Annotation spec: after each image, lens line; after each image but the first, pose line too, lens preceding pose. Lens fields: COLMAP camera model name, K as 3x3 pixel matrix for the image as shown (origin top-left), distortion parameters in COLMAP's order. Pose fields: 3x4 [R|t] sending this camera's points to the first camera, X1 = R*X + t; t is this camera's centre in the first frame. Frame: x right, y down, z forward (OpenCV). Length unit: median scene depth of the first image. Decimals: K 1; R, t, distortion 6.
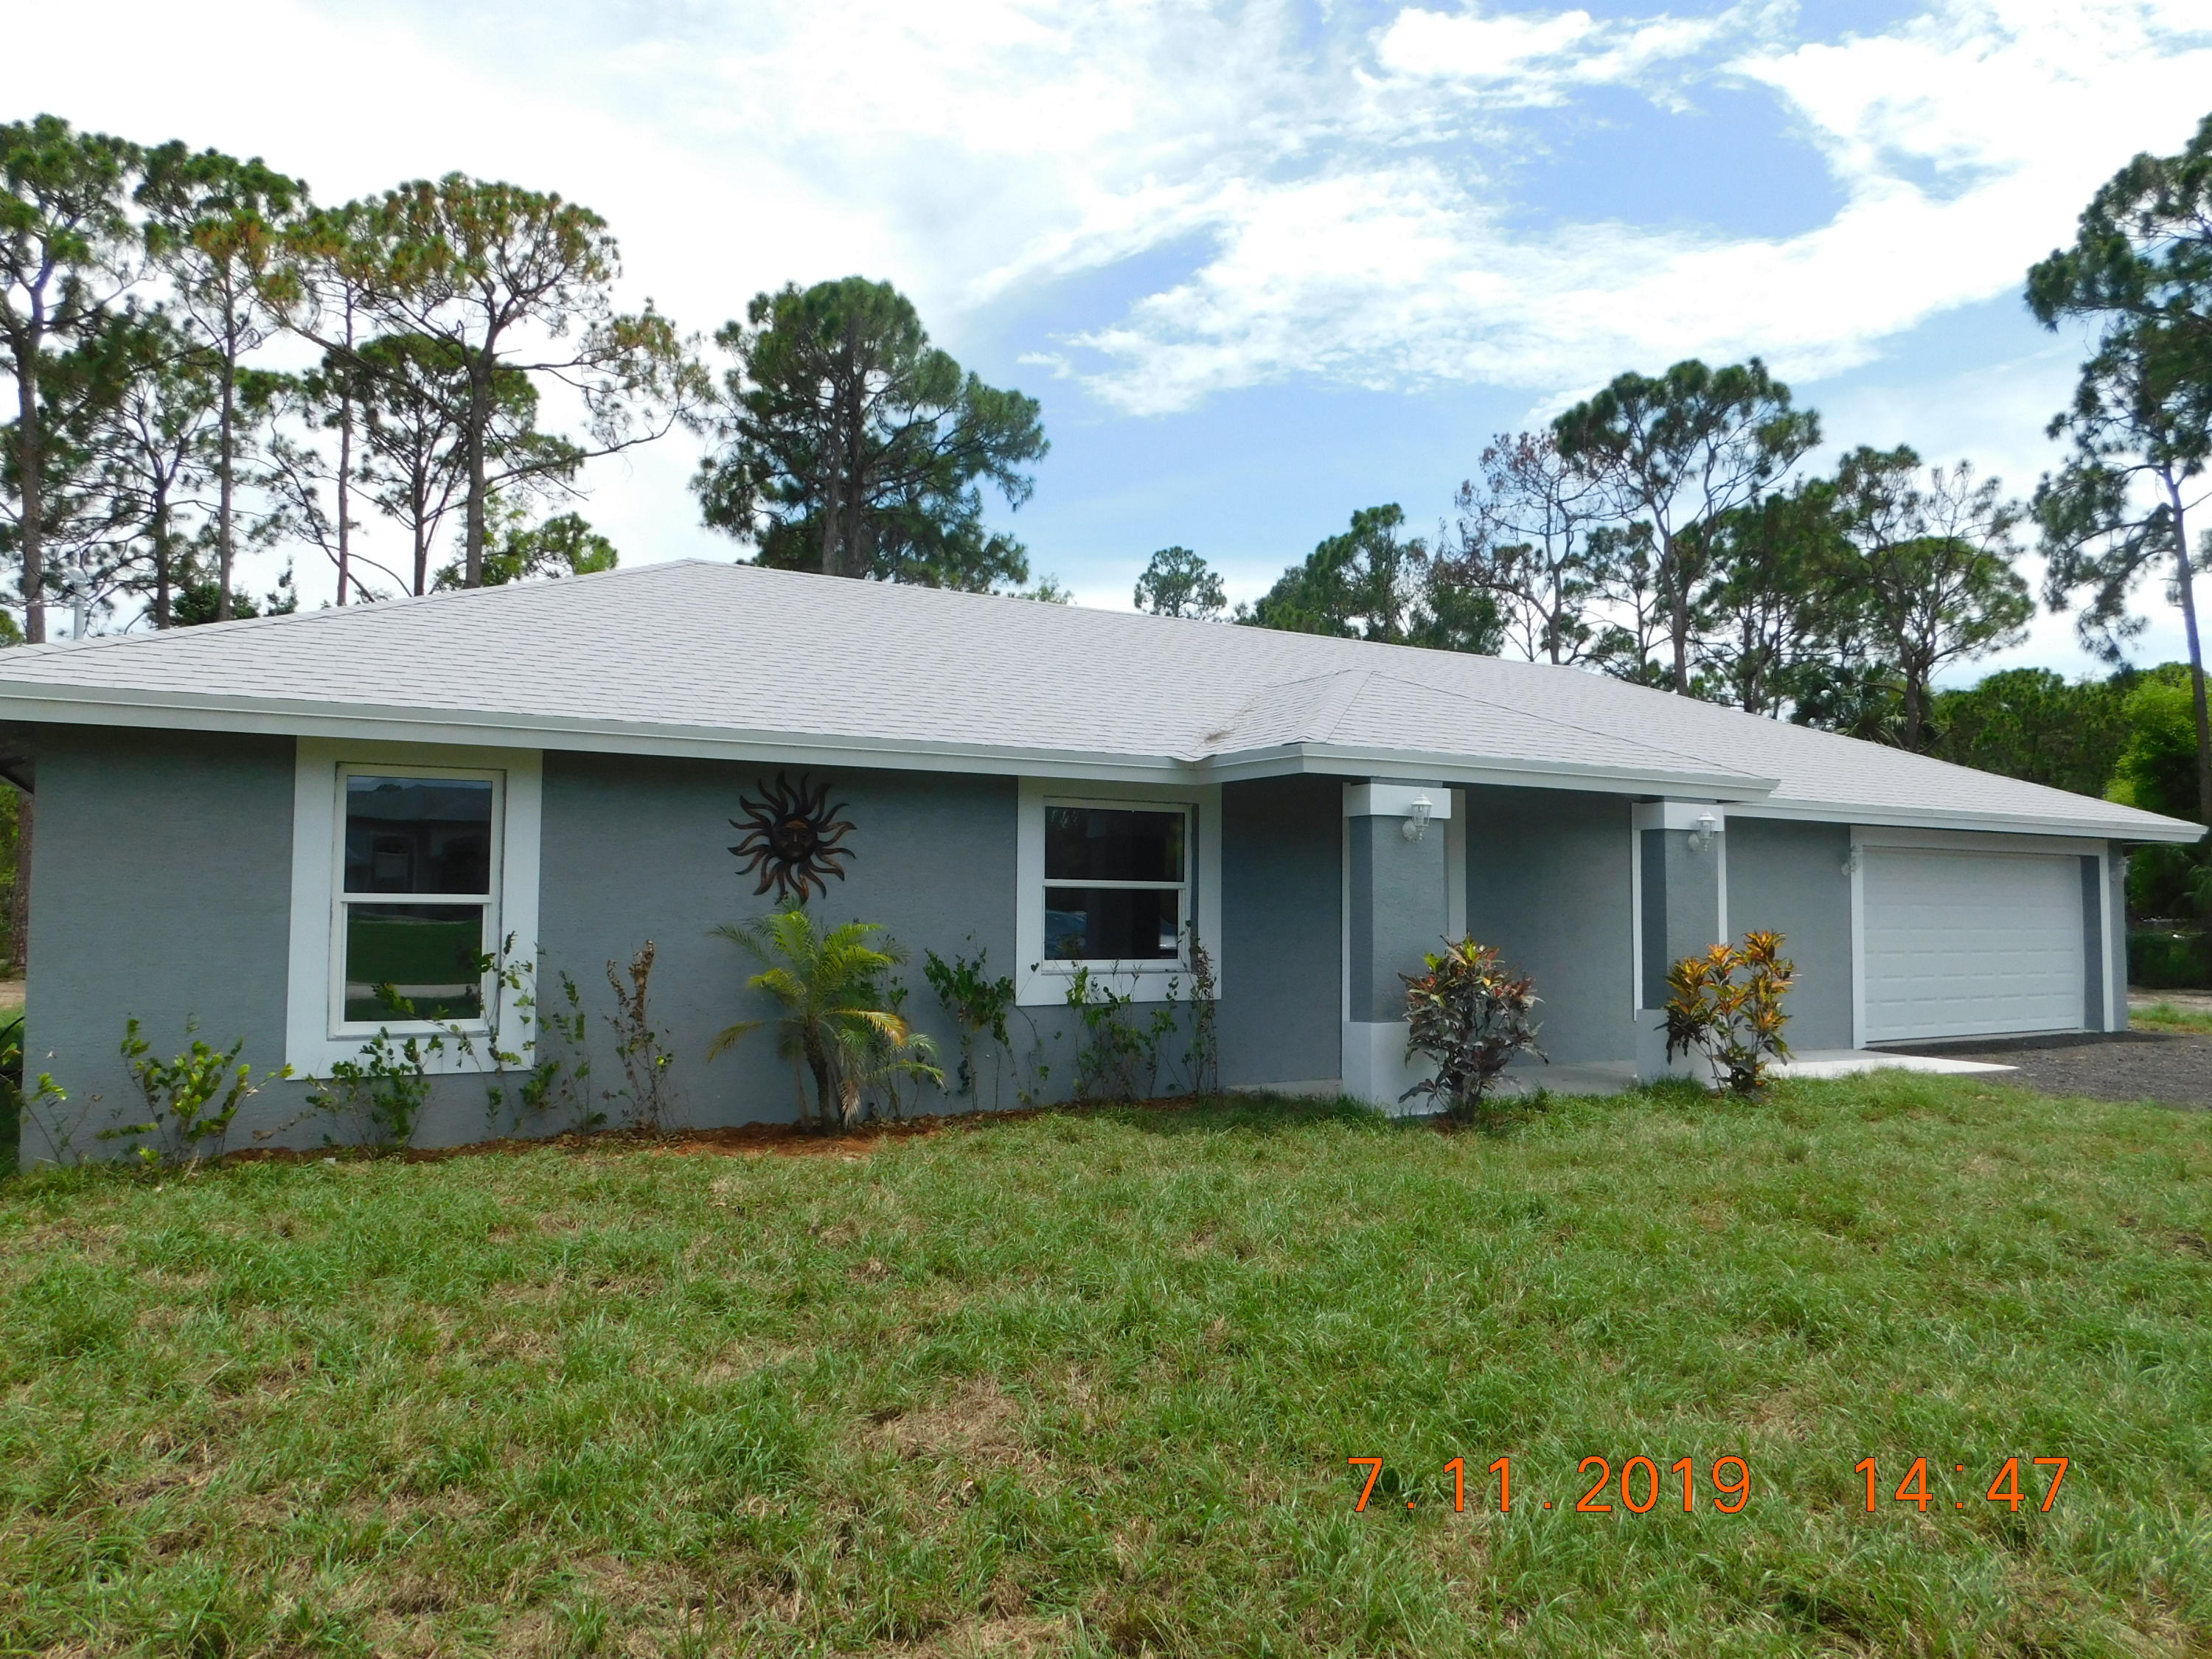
lens RADIAL K [[1559.6, 0, 1118.9], [0, 1559.6, 830.2], [0, 0, 1]] dist [-0.001490, 0.000649]
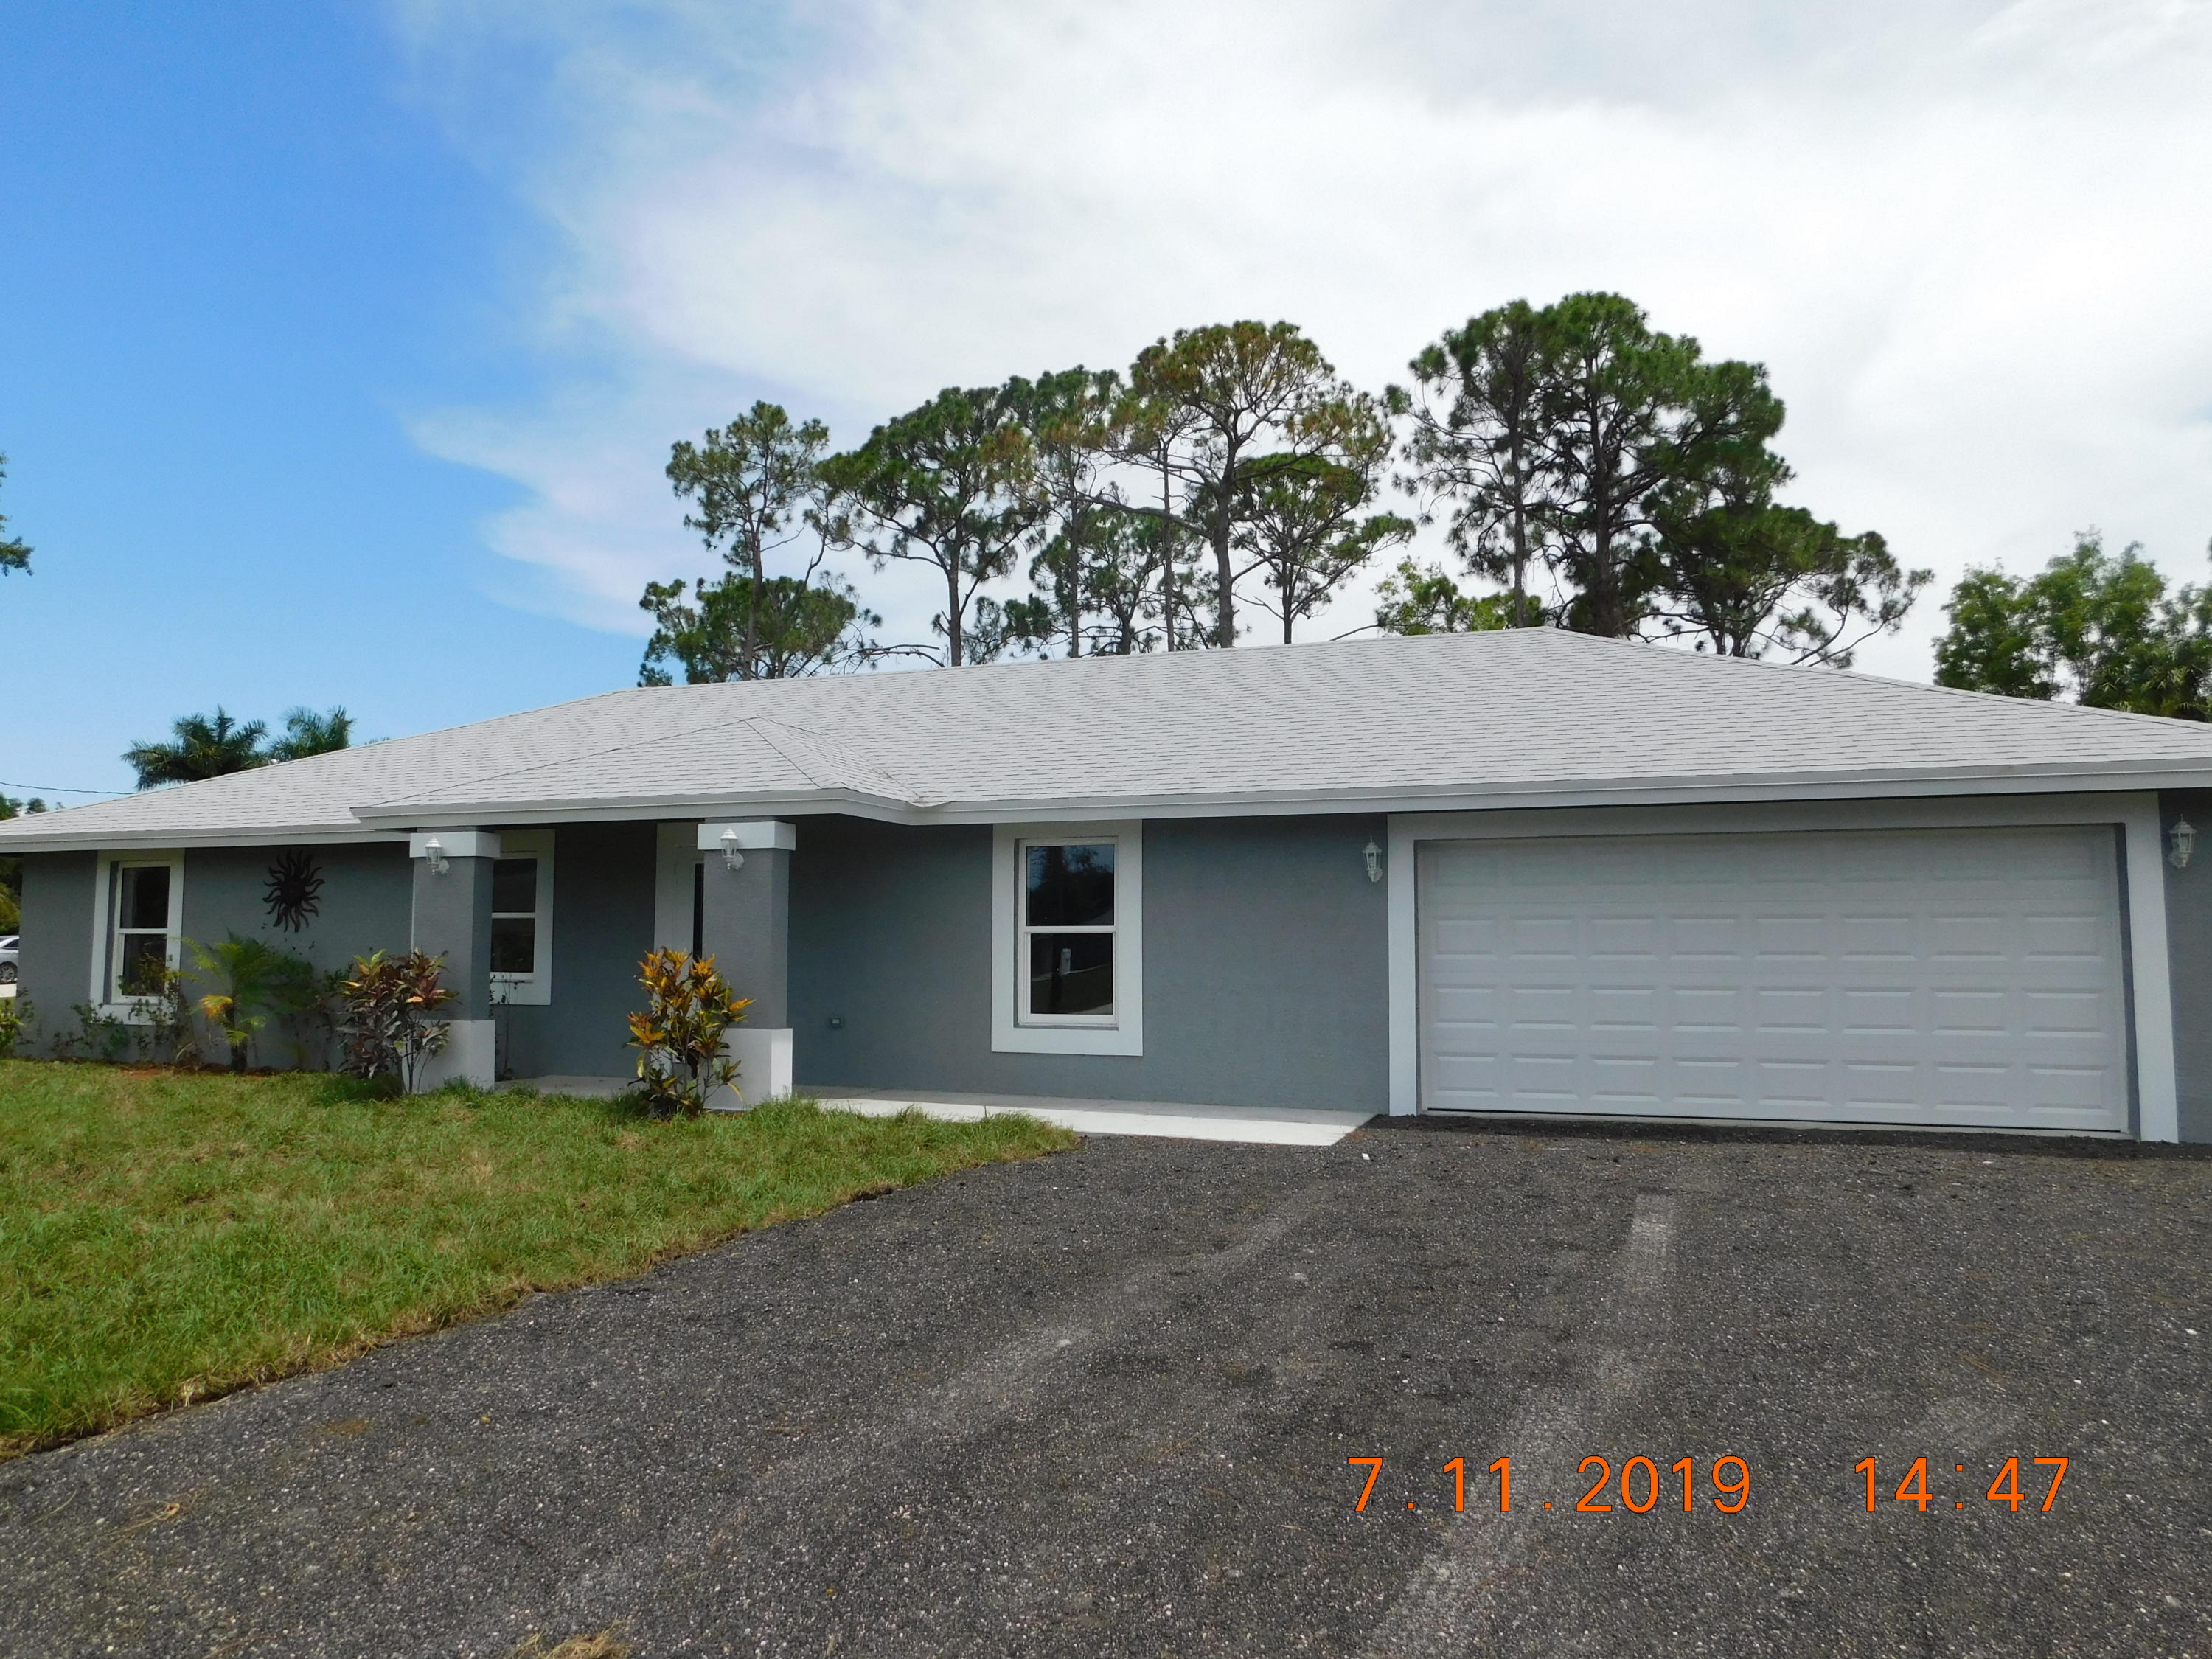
lens RADIAL K [[1559.6, 0, 1121.1], [0, 1559.6, 828.7], [0, 0, 1]] dist [-0.001490, 0.000649]
pose [[0.636713, -0.057510, -0.768954, 1.215596], [0.040685, 0.998331, -0.040977, 0.032592], [0.770027, -0.005194, 0.637990, 0.495108]]
